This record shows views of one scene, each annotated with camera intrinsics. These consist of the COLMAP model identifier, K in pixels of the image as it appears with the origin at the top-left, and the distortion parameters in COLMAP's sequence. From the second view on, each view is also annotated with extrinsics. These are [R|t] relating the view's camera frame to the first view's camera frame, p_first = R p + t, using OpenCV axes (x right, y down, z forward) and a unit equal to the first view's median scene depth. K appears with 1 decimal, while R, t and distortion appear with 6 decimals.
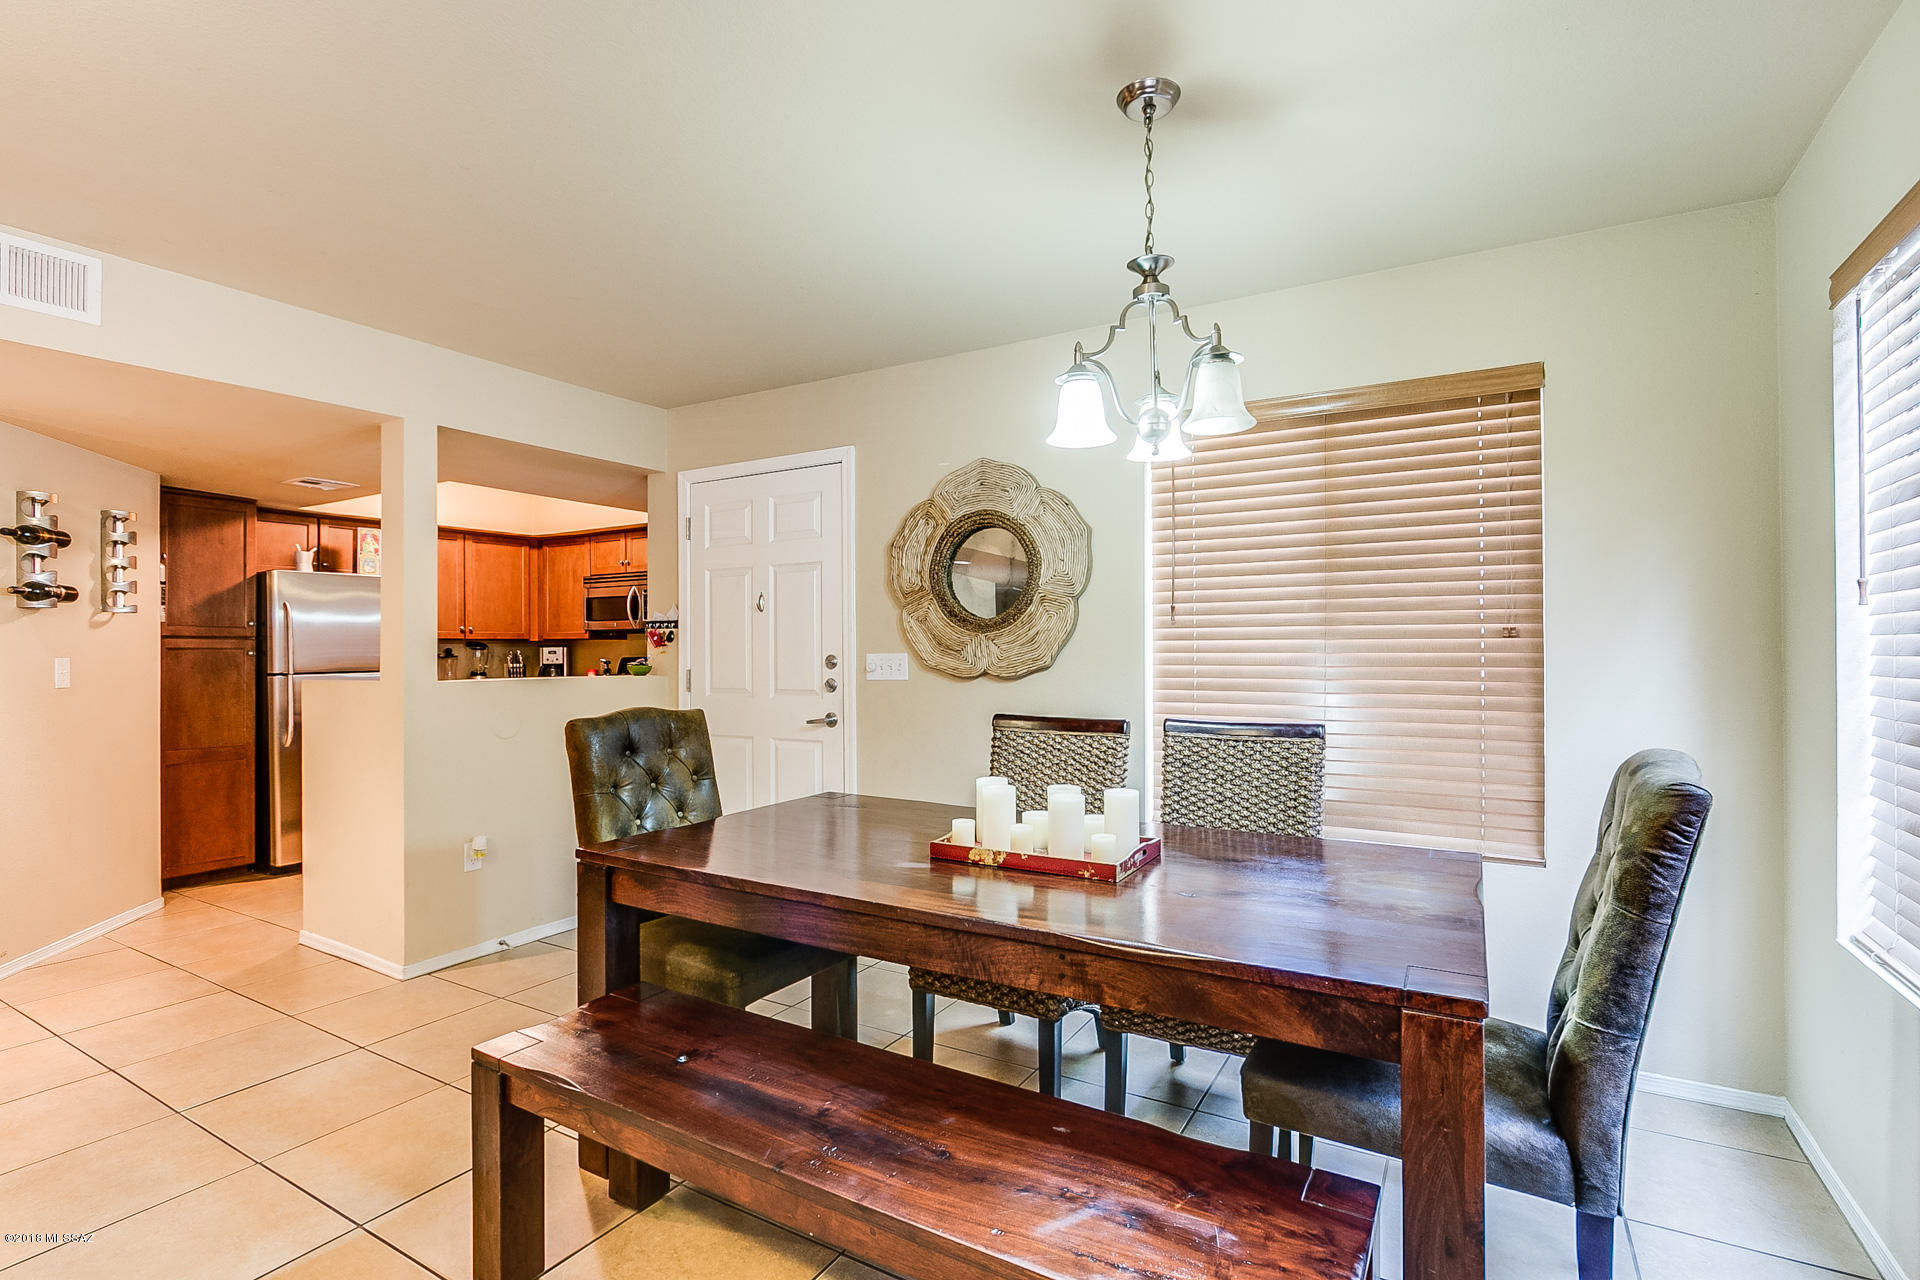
lens RADIAL K [[887.6, 0, 941.8], [0, 887.6, 656.3], [0, 0, 1]] dist [-0.010465, 0.001148]
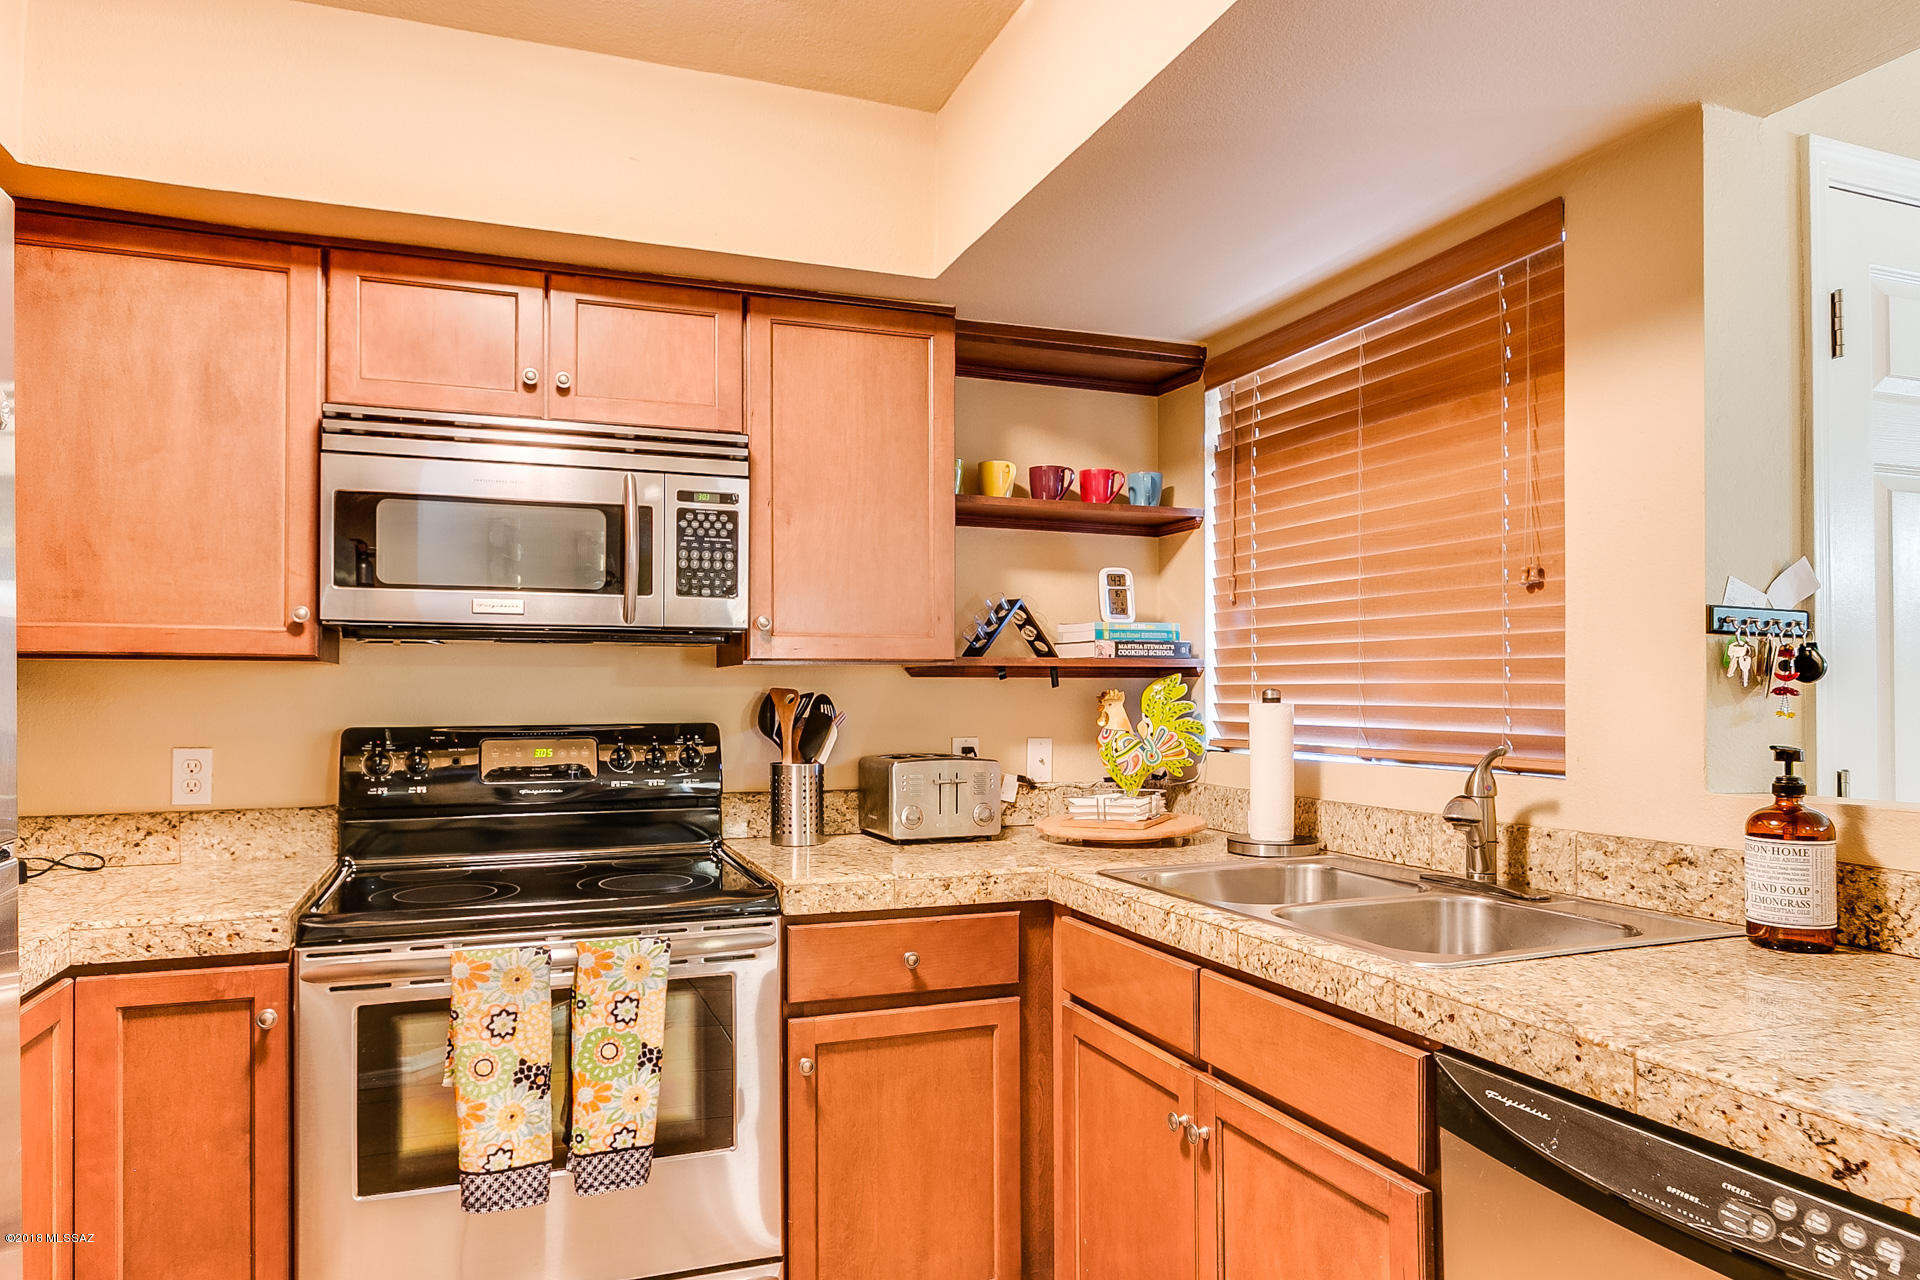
lens RADIAL K [[1161.5, 0, 901.2], [0, 1161.5, 674.7], [0, 0, 1]] dist [-0.014756, 0.010842]
pose [[0.644302, 0.016322, 0.764597, -0.917574], [0.002338, 0.999726, -0.023312, -0.011130], [-0.764767, 0.016807, 0.644087, 1.128813]]
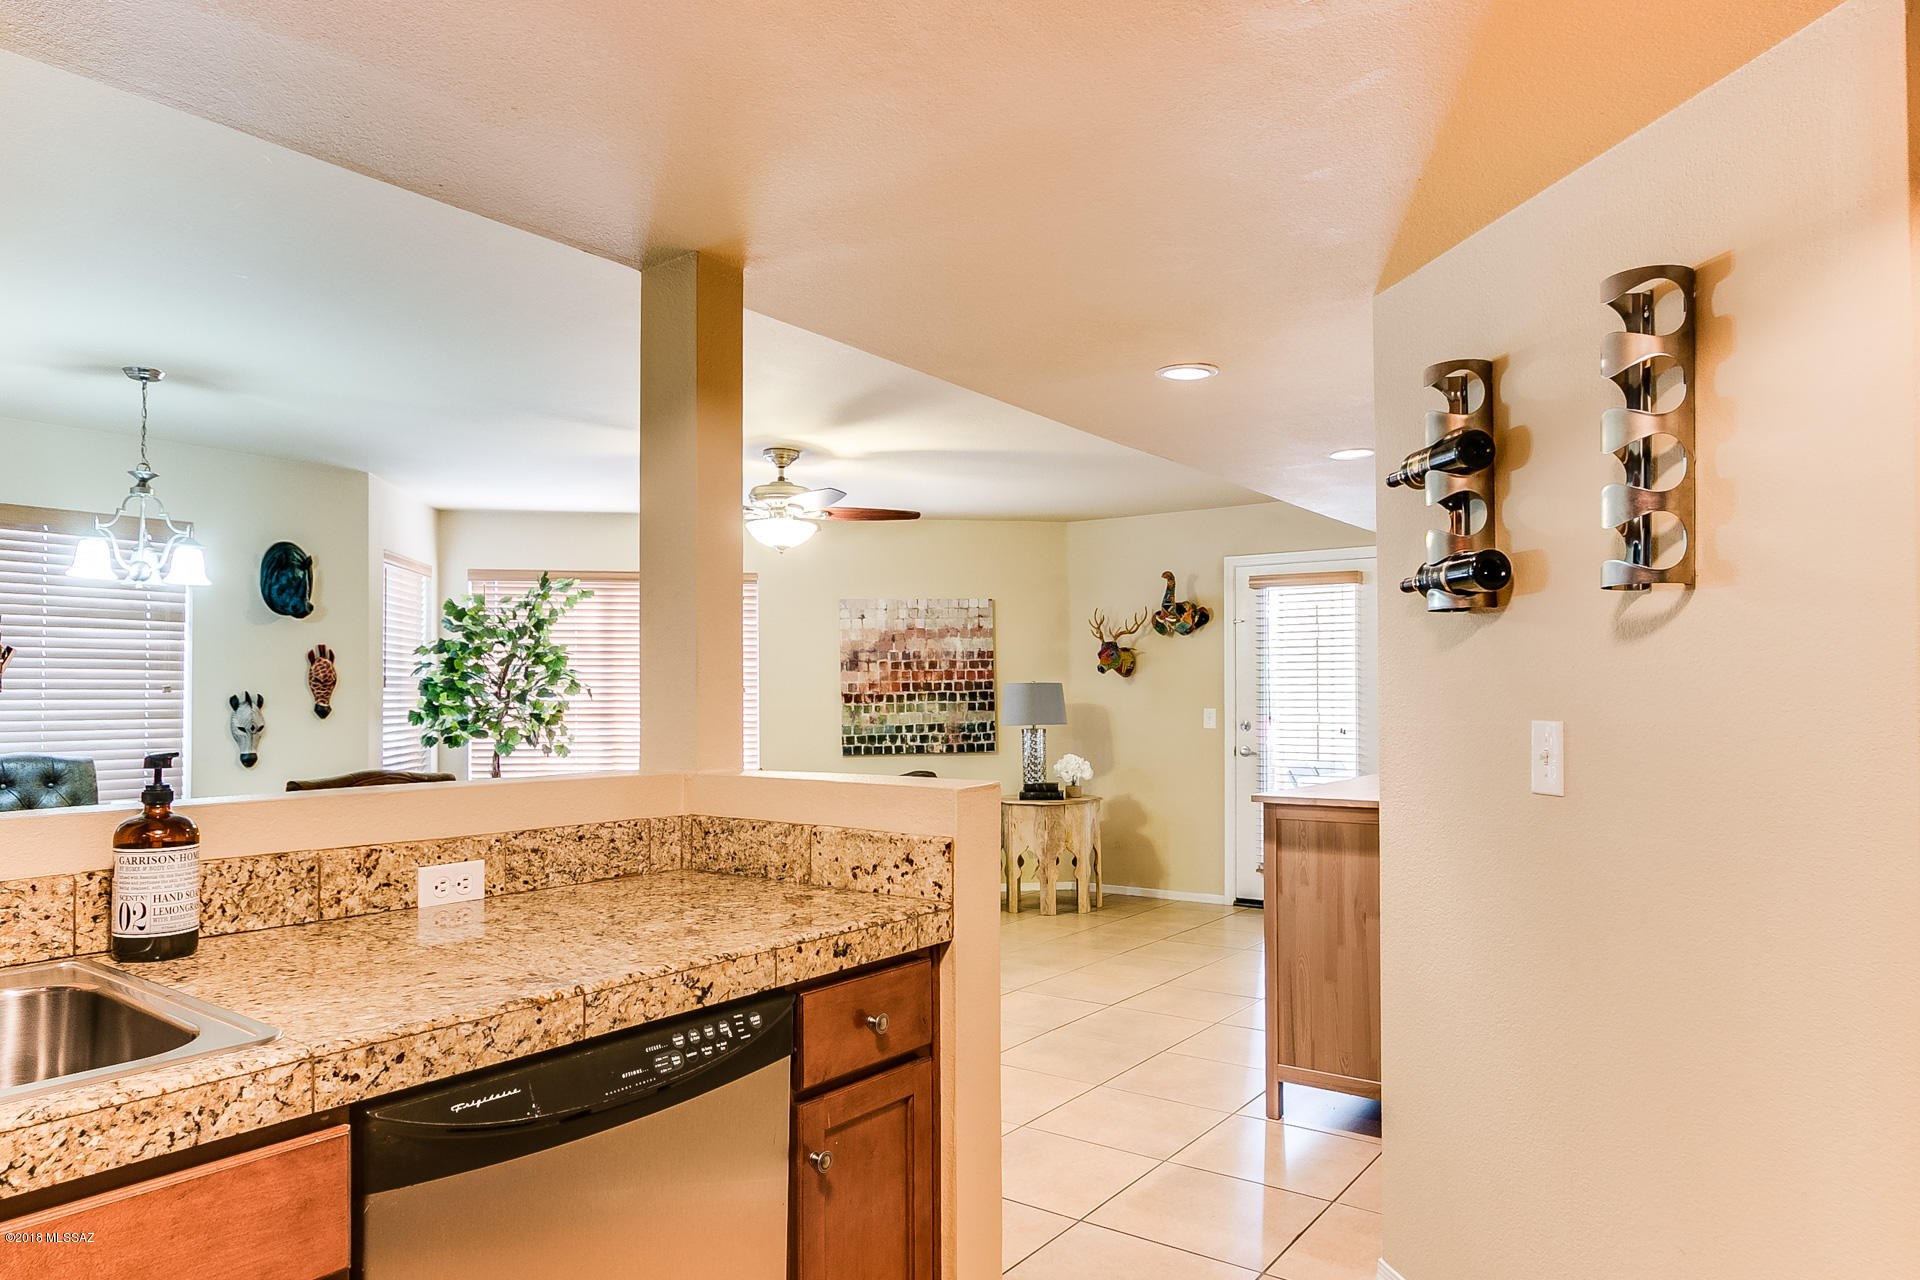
lens RADIAL K [[1245.8, 0, 945.6], [0, 1245.8, 677.6], [0, 0, 1]] dist [-0.007226, 0.011770]
pose [[-0.994364, 0.008580, 0.105676, -0.746053], [0.007691, 0.999932, -0.008818, -0.014826], [-0.105745, -0.007955, -0.994361, 1.509487]]
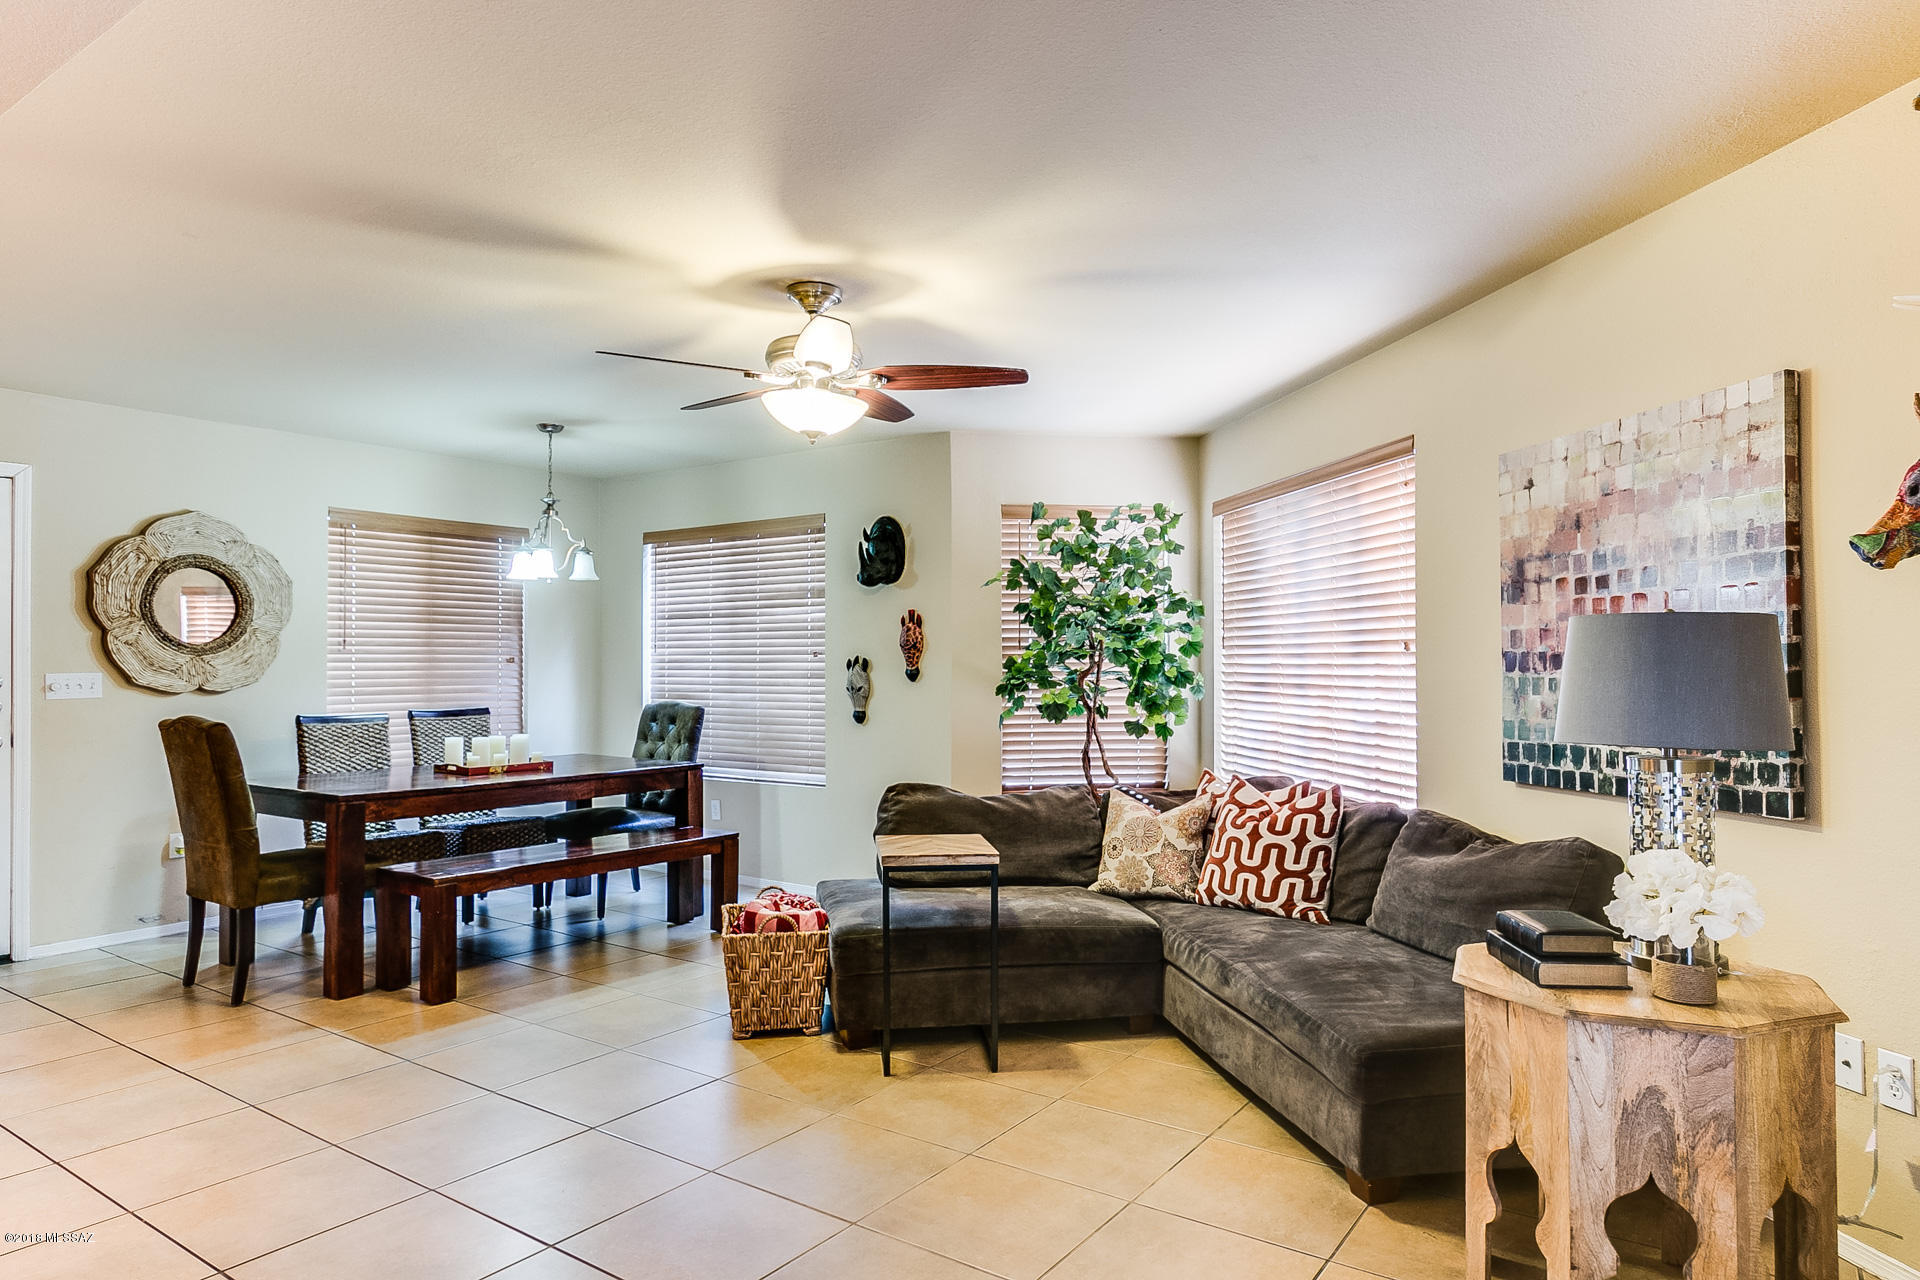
lens RADIAL K [[1161.5, 0, 950.9], [0, 1161.5, 644.6], [0, 0, 1]] dist [-0.014756, 0.010842]
pose [[0.091875, 0.020568, 0.995558, -1.297519], [0.009233, 0.999726, -0.021506, 0.001842], [-0.995728, 0.011168, 0.091660, -0.149981]]
